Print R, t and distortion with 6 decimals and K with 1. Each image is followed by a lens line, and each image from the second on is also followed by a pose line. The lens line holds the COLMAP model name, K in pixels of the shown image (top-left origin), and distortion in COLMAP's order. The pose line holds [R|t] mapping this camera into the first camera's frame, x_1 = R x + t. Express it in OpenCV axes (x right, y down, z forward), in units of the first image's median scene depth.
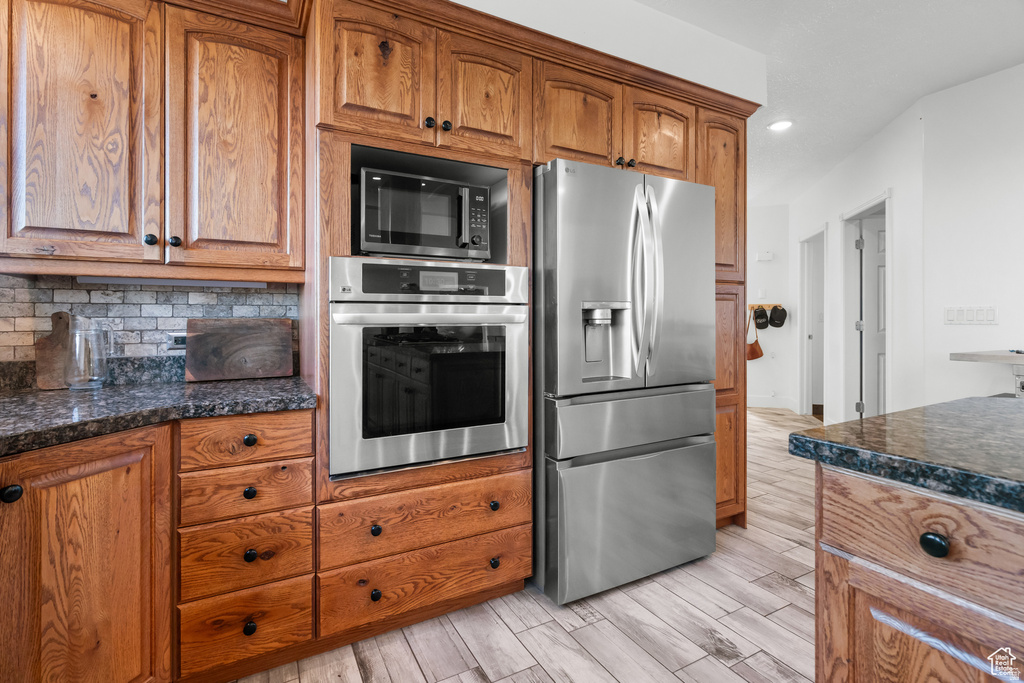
lens RADIAL K [[479.6, 0, 509.6], [0, 479.6, 318.2], [0, 0, 1]] dist [-0.004808, 0.000463]
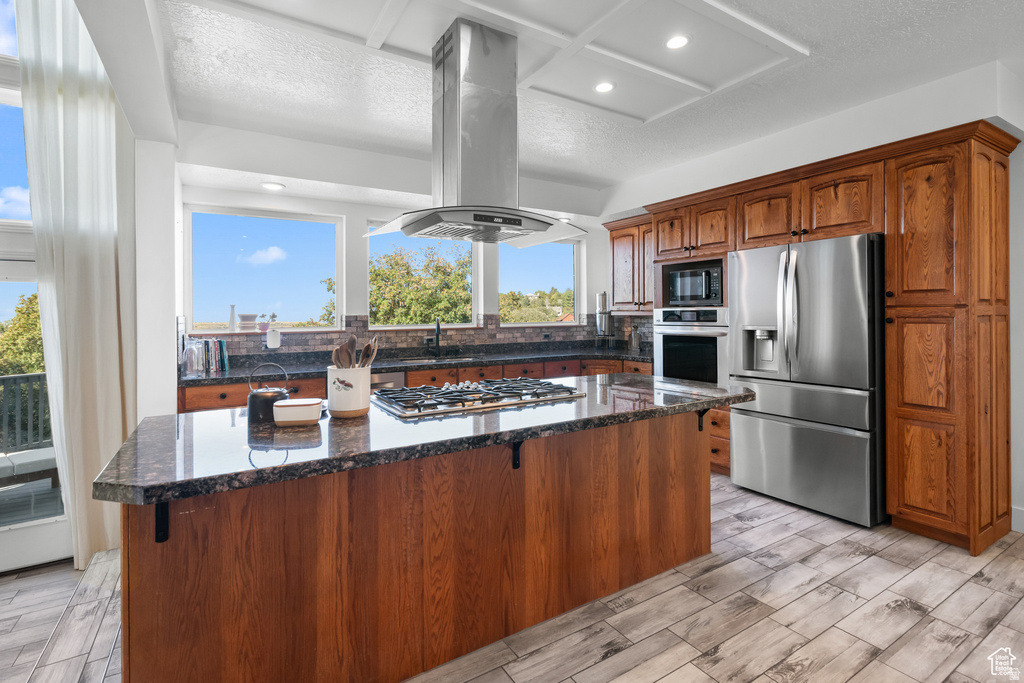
lens RADIAL K [[479.6, 0, 509.6], [0, 479.6, 318.2], [0, 0, 1]] dist [-0.004808, 0.000463]
pose [[0.055043, 0.010402, -0.998430, 2.210617], [0.008992, 0.999900, 0.010913, -0.105252], [0.998443, -0.009578, 0.054944, 0.004959]]
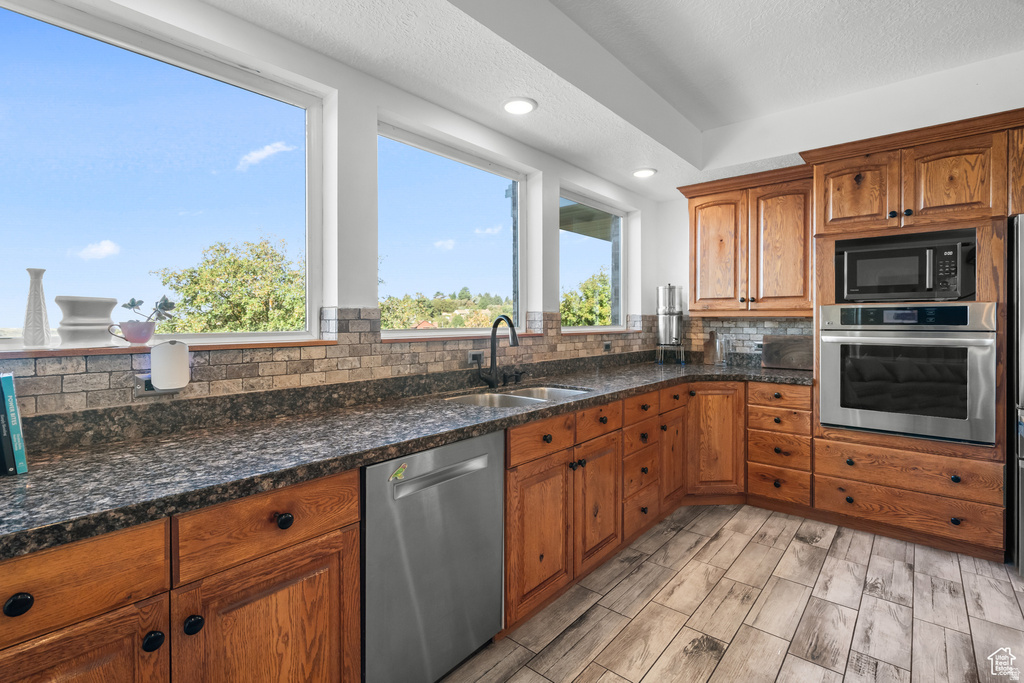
lens RADIAL K [[474.9, 0, 509.0], [0, 474.9, 323.3], [0, 0, 1]] dist [0.002144, 0.000556]
pose [[0.355271, 0.006702, -0.934739, 0.866315], [0.001332, 0.999970, 0.007676, -0.070708], [0.934762, -0.003972, 0.355251, -0.740710]]
